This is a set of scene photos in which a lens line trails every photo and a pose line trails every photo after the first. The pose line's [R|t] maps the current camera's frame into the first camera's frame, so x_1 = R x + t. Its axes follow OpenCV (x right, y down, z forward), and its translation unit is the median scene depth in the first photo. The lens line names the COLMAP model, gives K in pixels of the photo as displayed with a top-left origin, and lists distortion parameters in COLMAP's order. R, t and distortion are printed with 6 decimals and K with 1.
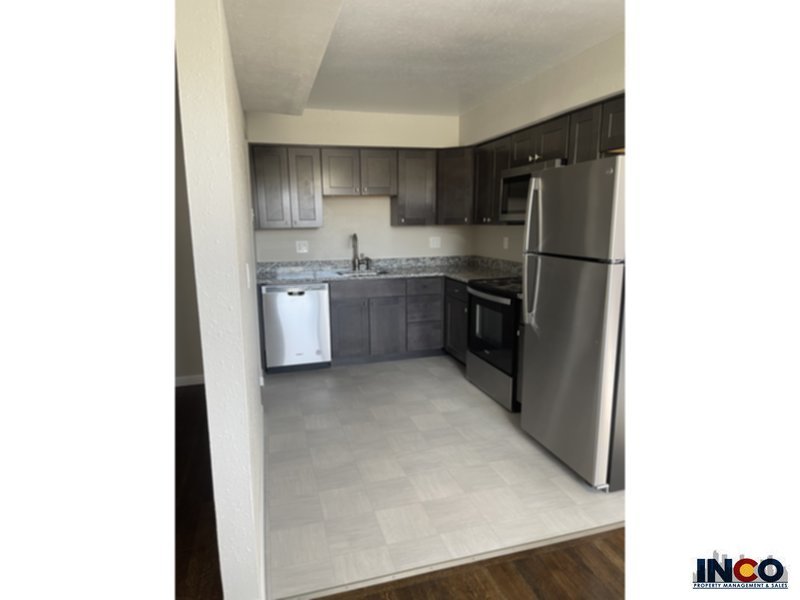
lens RADIAL K [[458.6, 0, 400.0], [0, 458.6, 300.0], [0, 0, 1]] dist [0.103357, -0.124811]
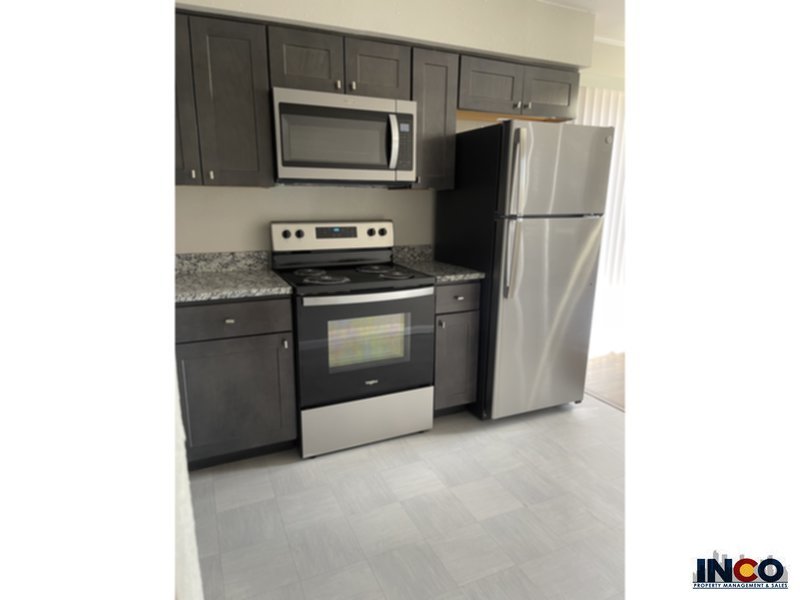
lens RADIAL K [[458.6, 0, 400.0], [0, 458.6, 300.0], [0, 0, 1]] dist [0.103357, -0.124811]
pose [[-0.143122, -0.209052, 0.967375, -0.405058], [0.165725, 0.958574, 0.231669, -0.137353], [-0.975731, 0.193475, -0.102547, 0.959046]]
